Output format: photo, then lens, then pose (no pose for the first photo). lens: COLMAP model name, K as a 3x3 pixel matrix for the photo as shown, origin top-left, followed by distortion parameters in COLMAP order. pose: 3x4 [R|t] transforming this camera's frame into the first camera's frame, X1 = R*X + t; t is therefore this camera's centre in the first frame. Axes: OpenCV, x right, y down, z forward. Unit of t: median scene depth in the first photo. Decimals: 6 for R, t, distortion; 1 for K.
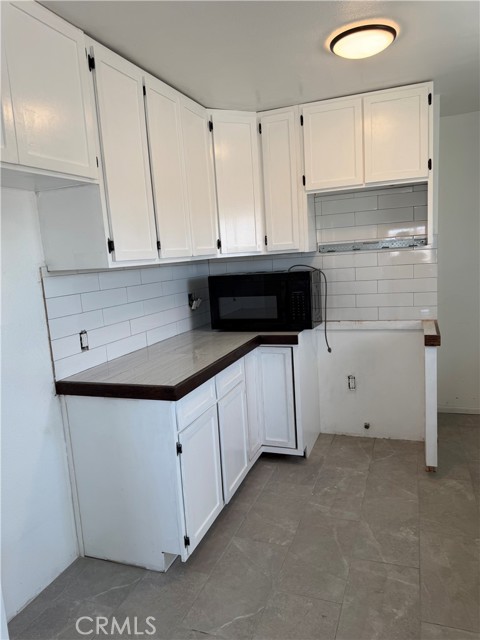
lens RADIAL K [[447.7, 0, 240.0], [0, 447.7, 321.6], [0, 0, 1]] dist [0.021807, -0.028821]
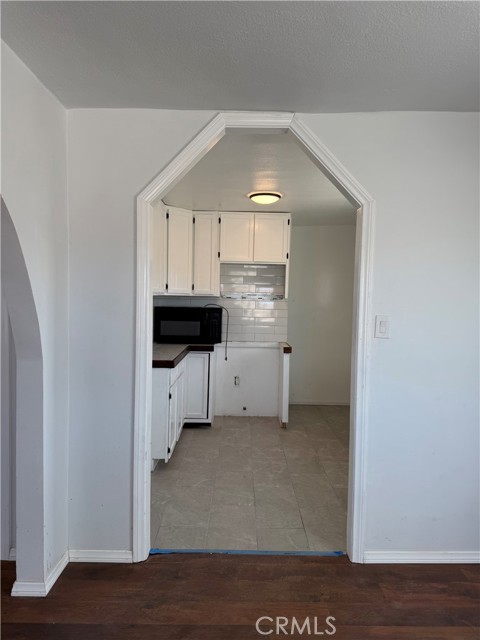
lens RADIAL K [[447.7, 0, 239.8], [0, 447.7, 318.9], [0, 0, 1]] dist [0.021807, -0.028821]
pose [[0.930019, 0.071364, 0.360517, -0.379376], [-0.030520, 0.992575, -0.117747, 0.121835], [-0.366242, 0.098504, 0.925291, -0.568206]]
